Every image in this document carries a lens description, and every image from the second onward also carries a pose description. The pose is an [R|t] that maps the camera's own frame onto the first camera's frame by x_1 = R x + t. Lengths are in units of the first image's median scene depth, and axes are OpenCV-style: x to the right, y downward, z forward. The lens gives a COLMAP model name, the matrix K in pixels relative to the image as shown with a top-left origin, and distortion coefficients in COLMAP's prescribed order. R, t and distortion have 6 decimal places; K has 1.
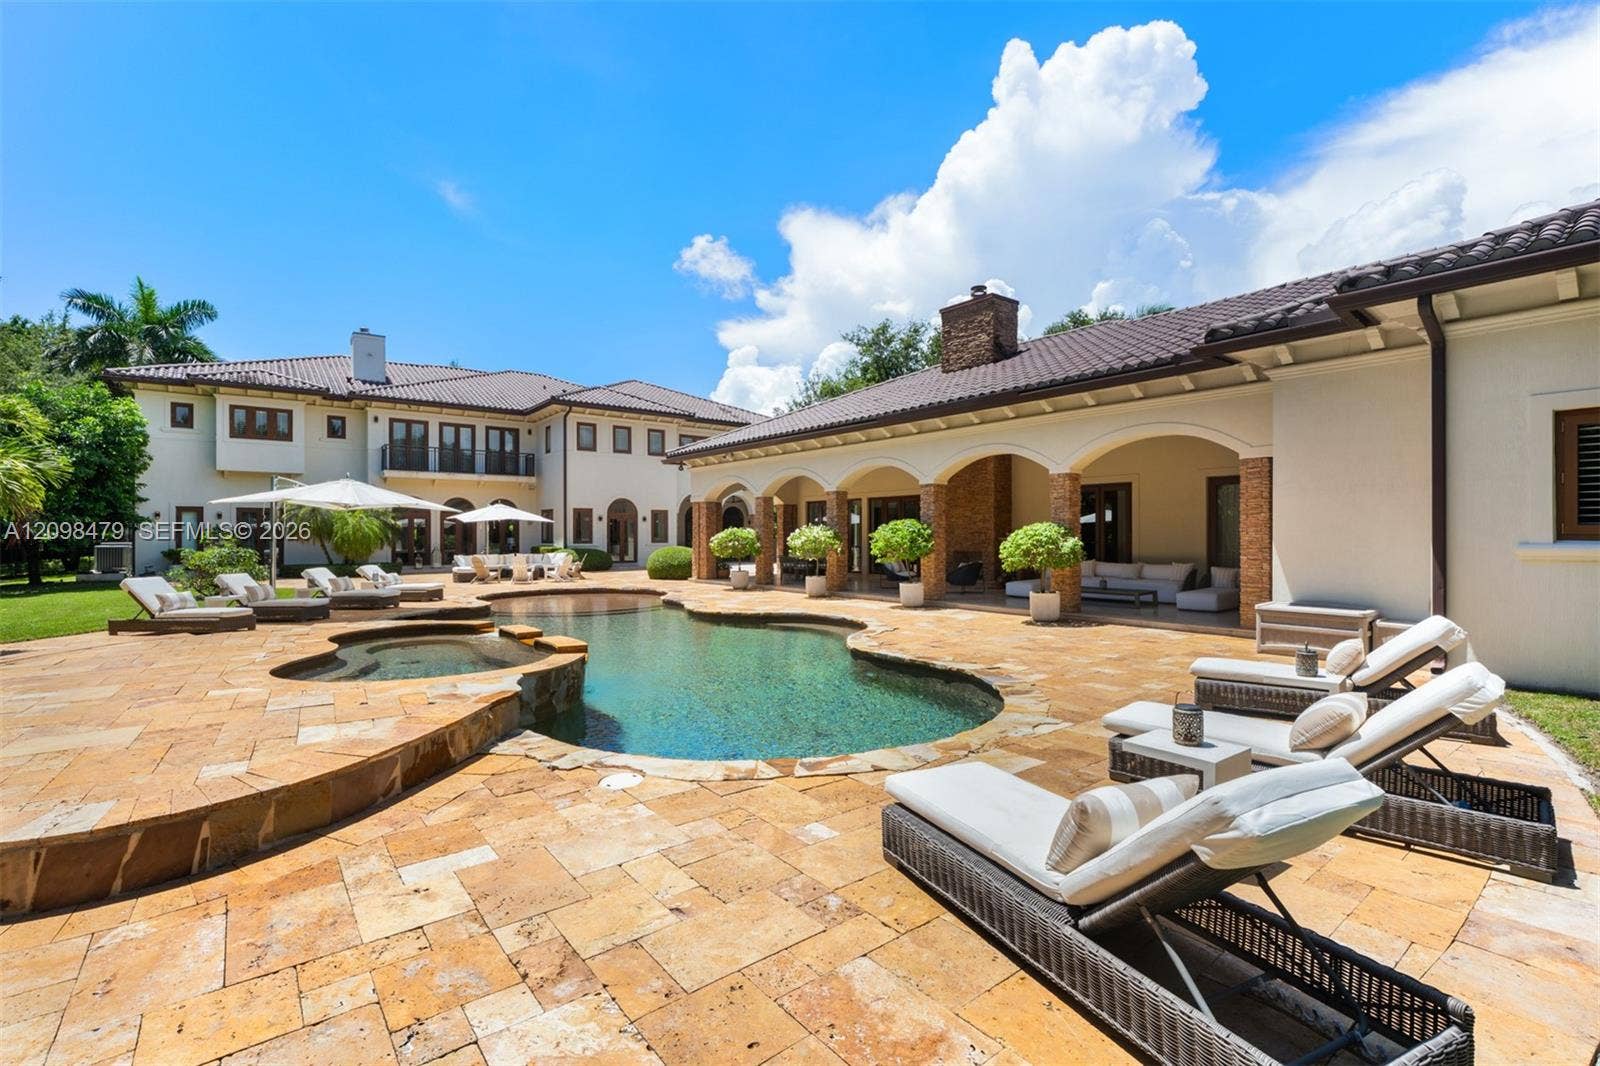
lens RADIAL K [[661.4, 0, 779.6], [0, 661.4, 533.7], [0, 0, 1]] dist [-0.000629, 0.000005]
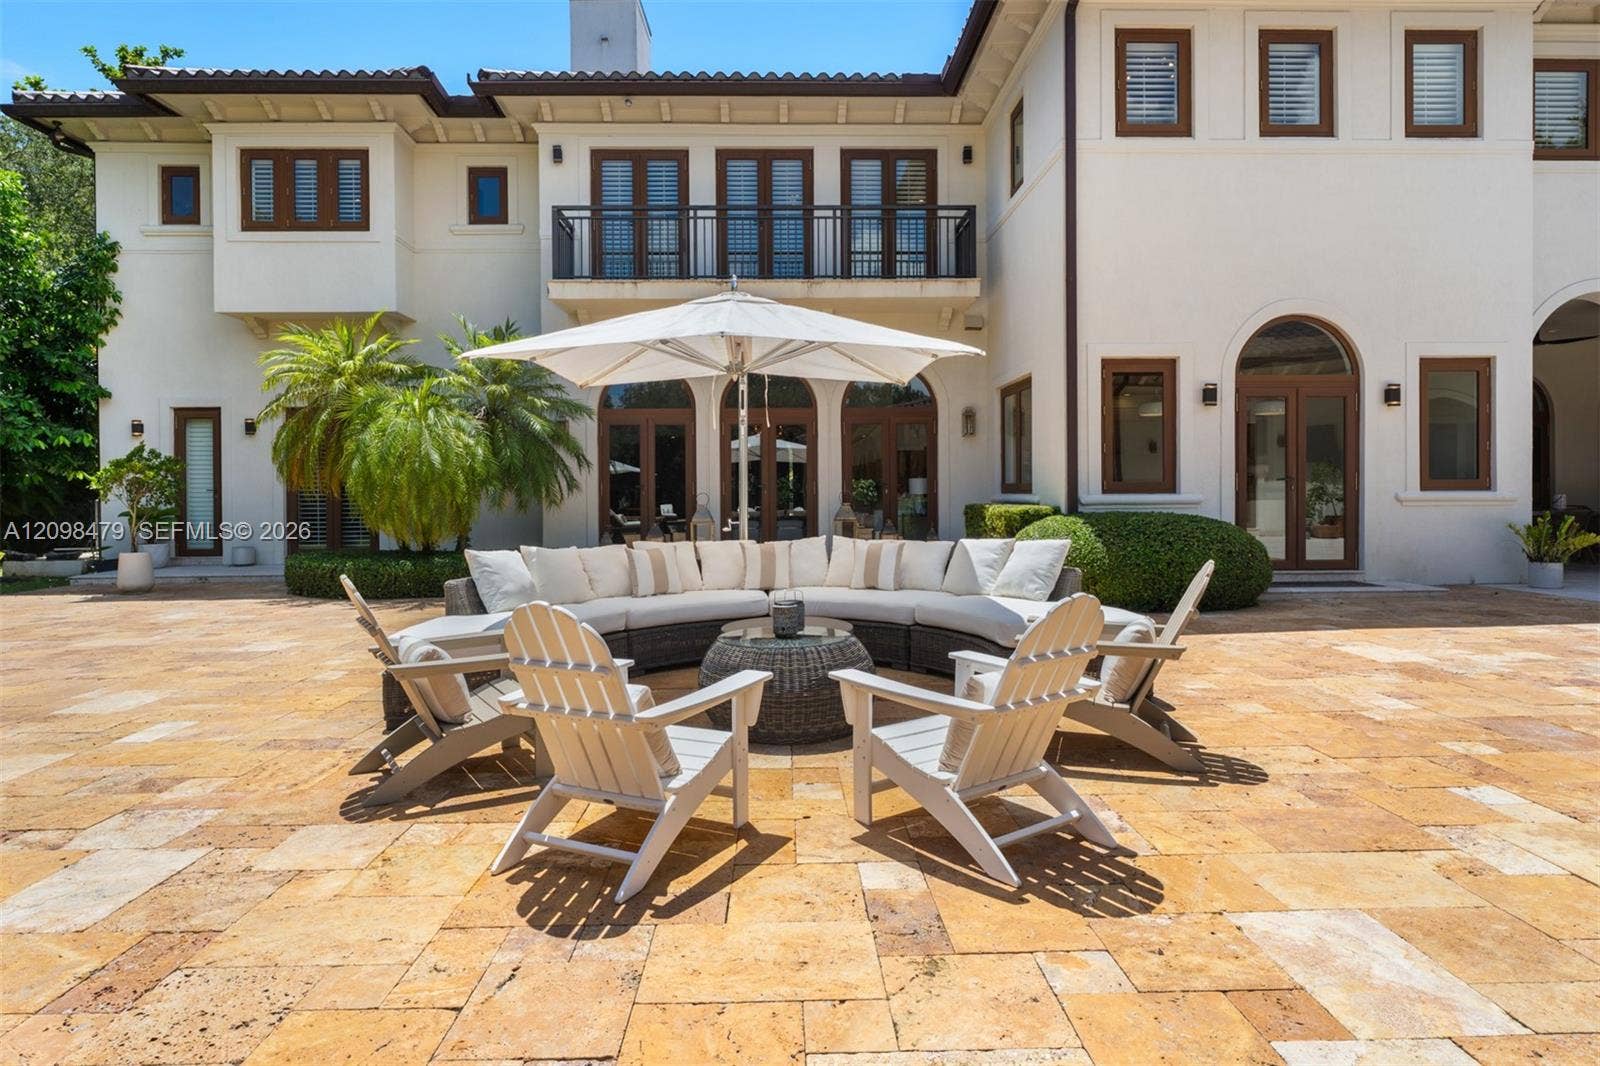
lens RADIAL K [[913.8, 0, 800.3], [0, 913.8, 498.7], [0, 0, 1]] dist [0.002877, 0.000573]
pose [[0.812107, -0.001537, -0.583506, -0.193029], [0.008358, 0.999925, 0.009000, 0.012468], [0.583449, -0.012186, 0.812059, 0.620113]]
